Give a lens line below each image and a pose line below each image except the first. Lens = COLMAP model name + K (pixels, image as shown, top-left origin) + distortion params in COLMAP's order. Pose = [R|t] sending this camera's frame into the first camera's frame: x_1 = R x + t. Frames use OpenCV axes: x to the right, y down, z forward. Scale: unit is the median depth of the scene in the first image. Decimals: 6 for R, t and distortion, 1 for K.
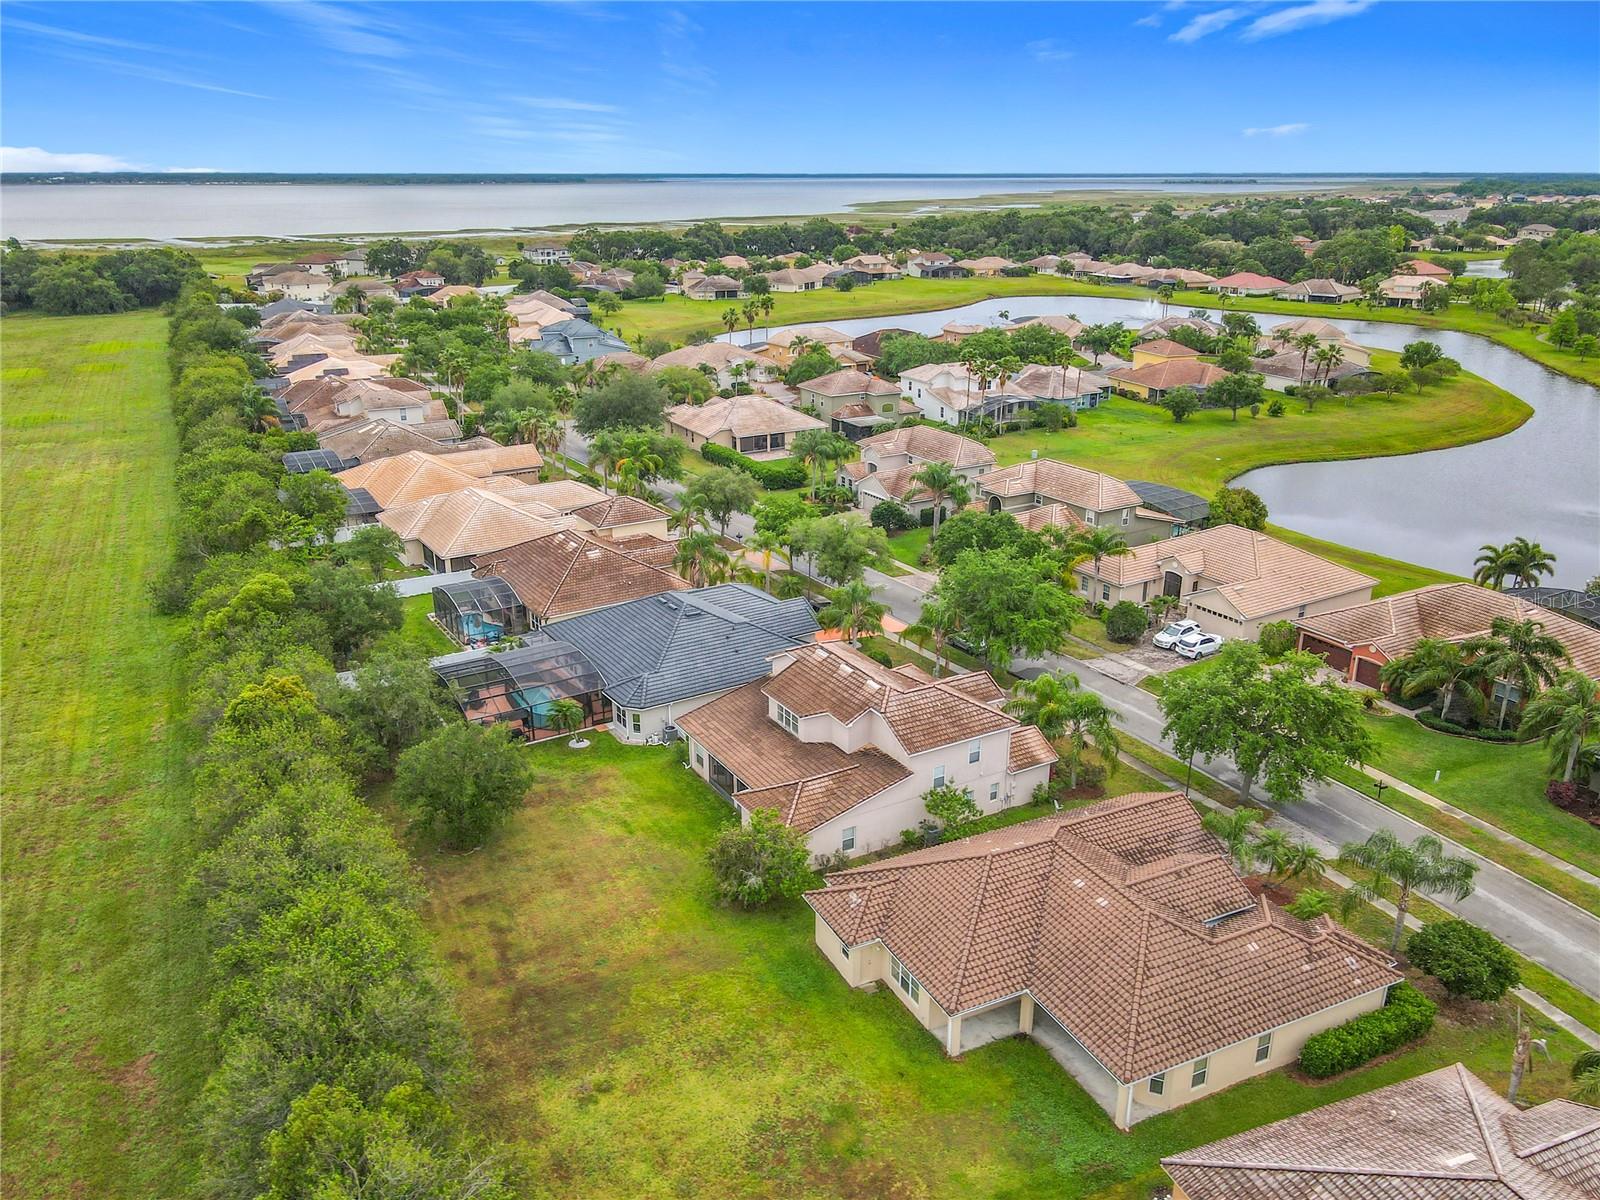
lens RADIAL K [[1173.7, 0, 760.4], [0, 1173.7, 621.4], [0, 0, 1]] dist [0.008478, 0.003617]
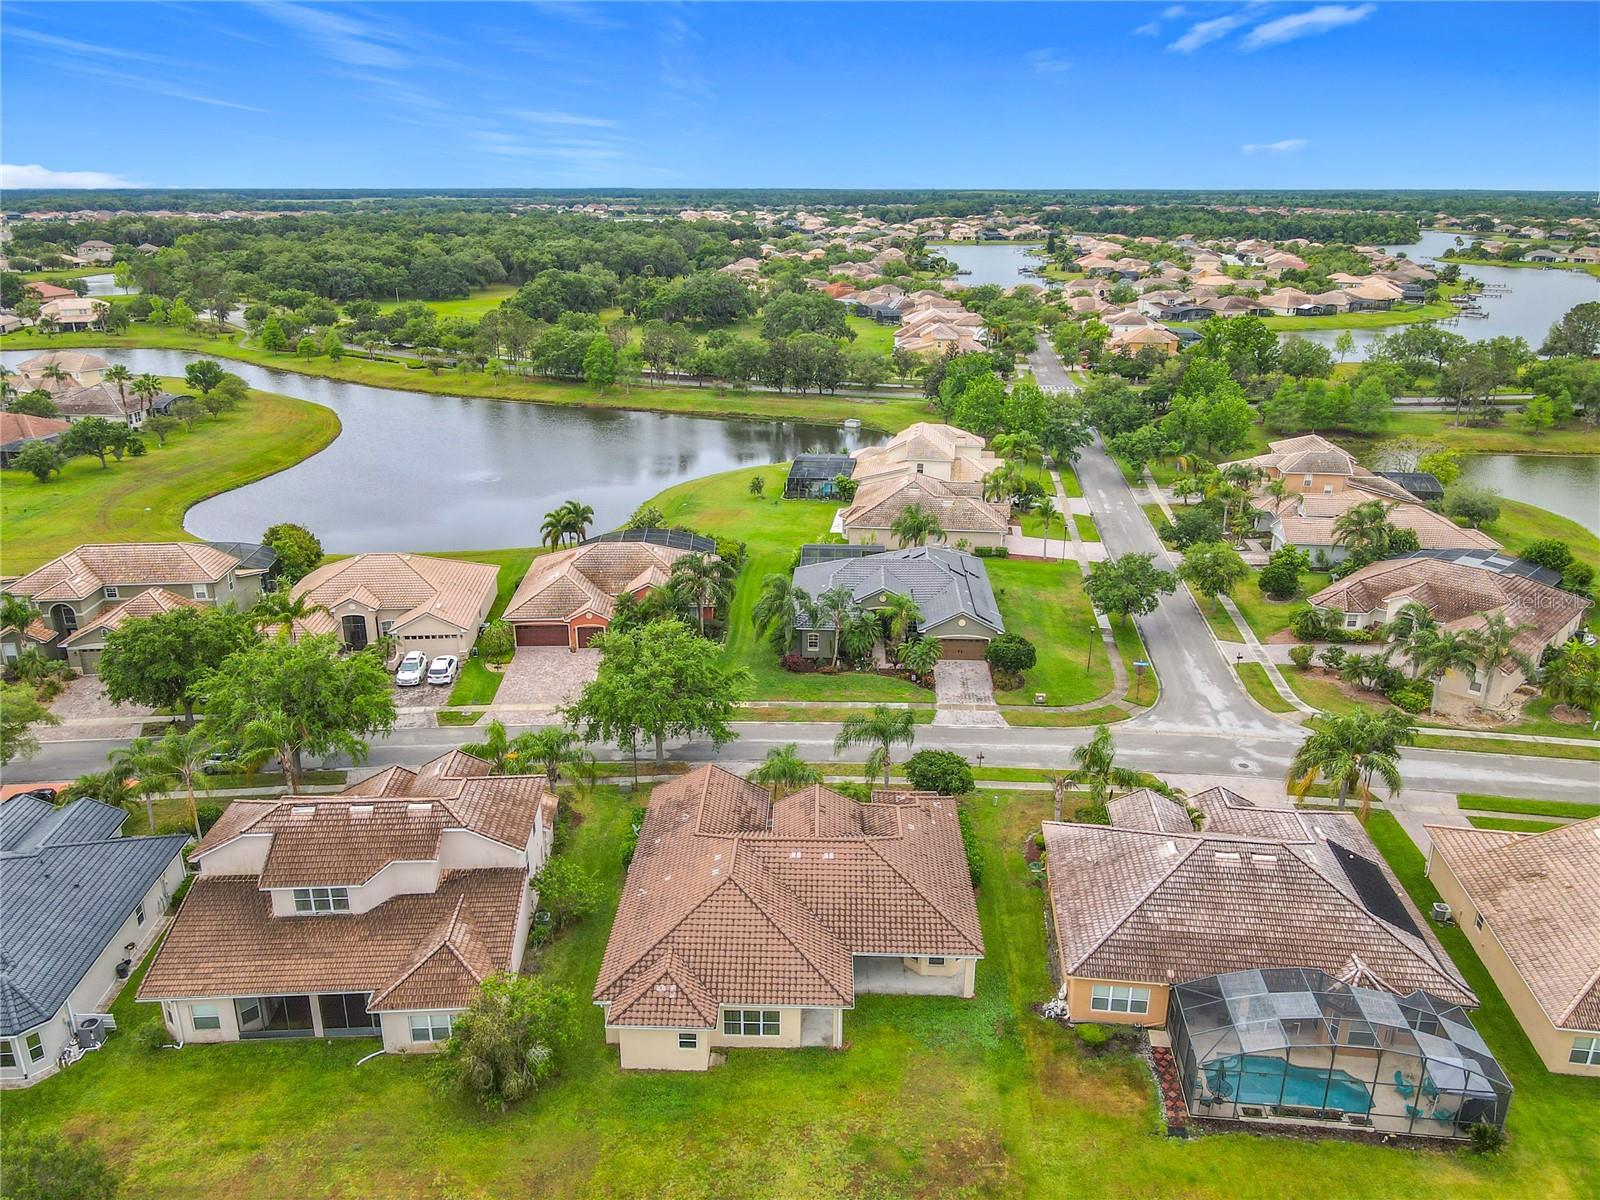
lens RADIAL K [[1203.2, 0, 794.1], [0, 1203.2, 626.0], [0, 0, 1]] dist [-0.003075, -0.003028]
pose [[0.453793, -0.307274, 0.836453, -0.471150], [0.319474, 0.932369, 0.169188, -0.129565], [-0.831870, 0.190449, 0.521269, 0.298970]]
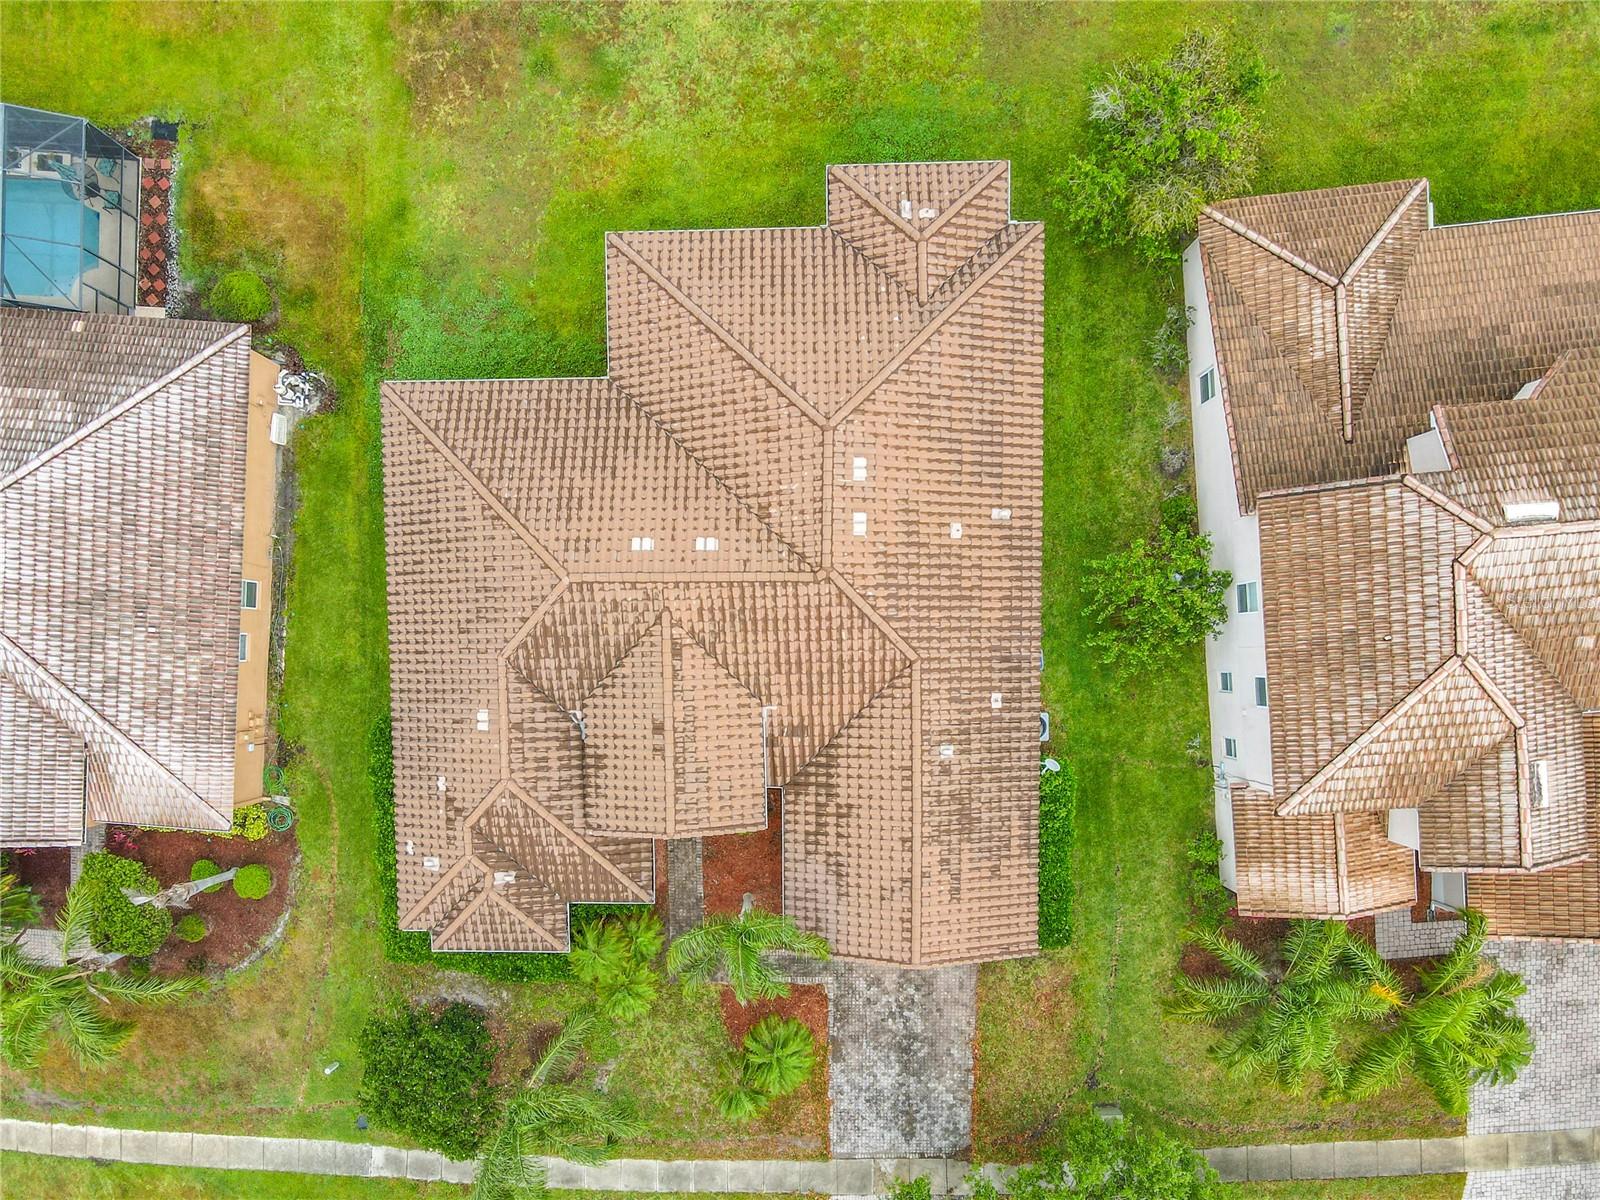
lens RADIAL K [[1243.7, 0, 754.8], [0, 1243.7, 733.2], [0, 0, 1]] dist [0.002706, 0.004824]
pose [[-0.411586, 0.908614, 0.070832, 0.234469], [-0.284244, -0.201823, 0.937269, -0.270686], [0.865911, 0.365634, 0.341335, 0.670819]]
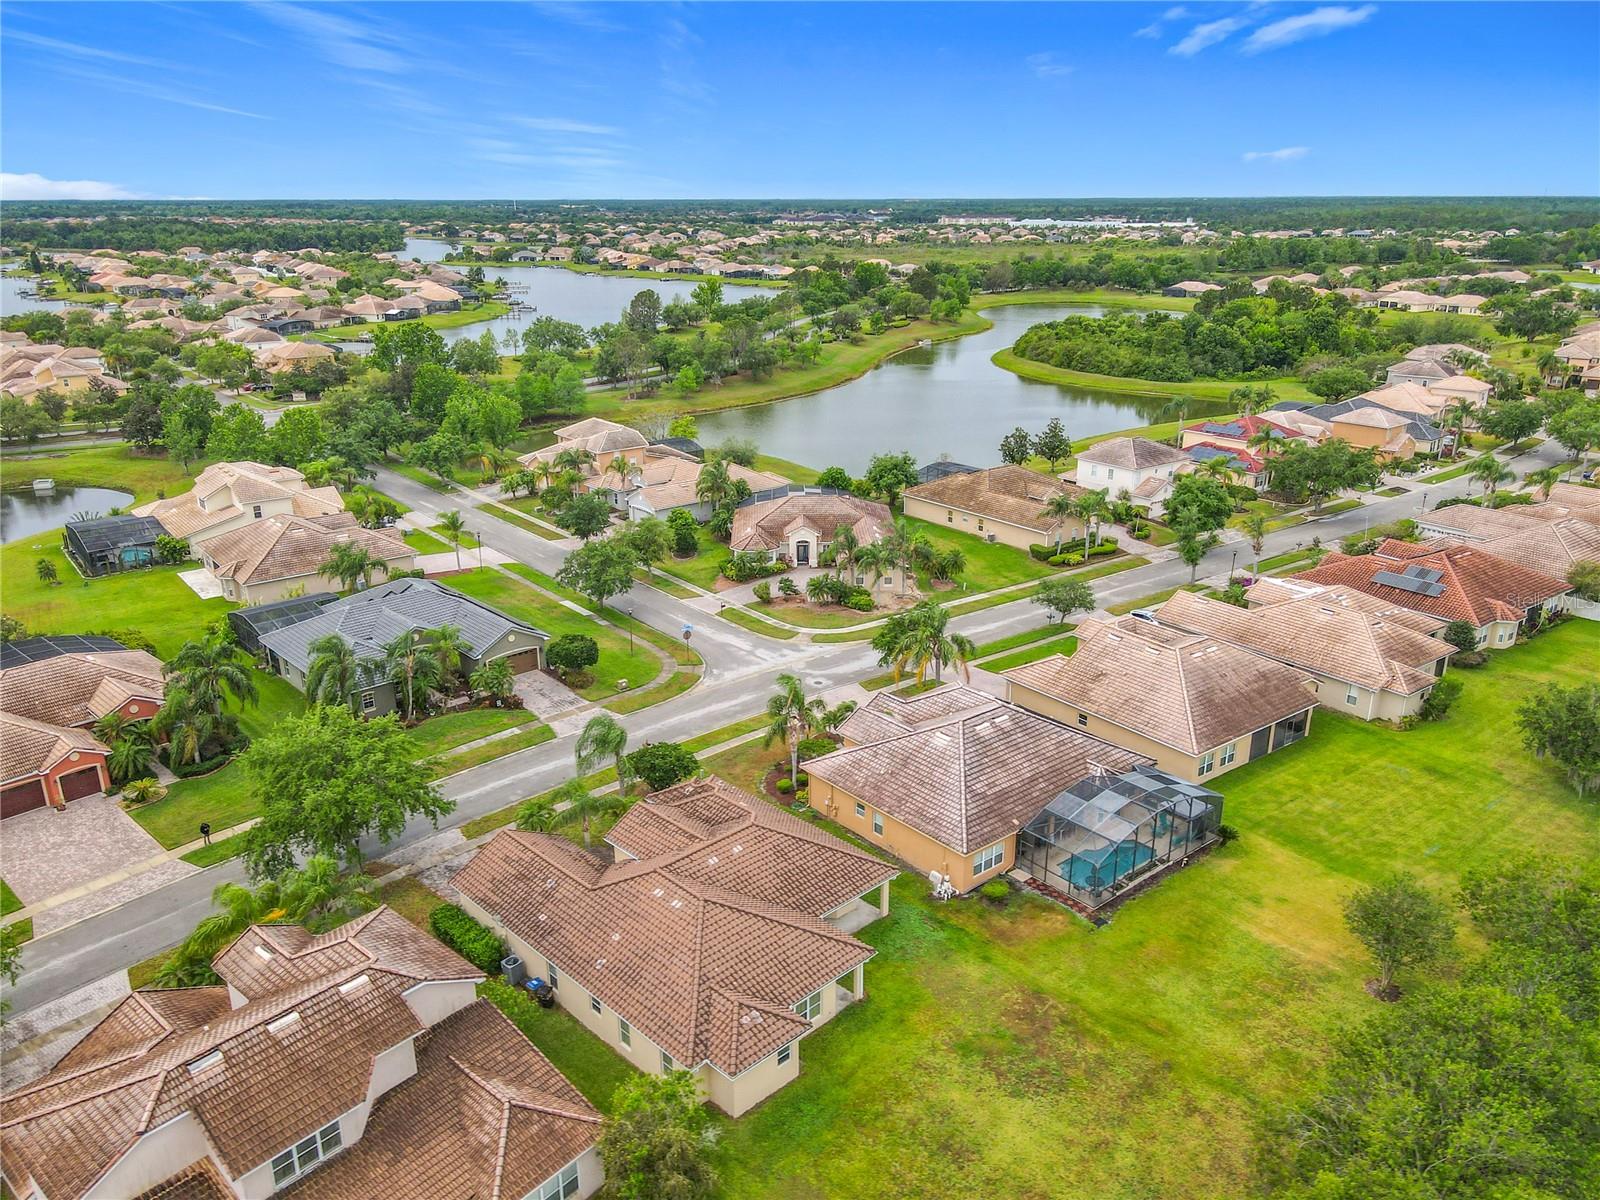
lens RADIAL K [[1202.1, 0, 788.0], [0, 1202.1, 600.7], [0, 0, 1]] dist [0.005015, 0.008071]
pose [[-0.336532, -0.300617, 0.892399, -0.534794], [0.338624, 0.845649, 0.412567, -0.330238], [-0.878681, 0.441029, -0.182792, 0.814436]]
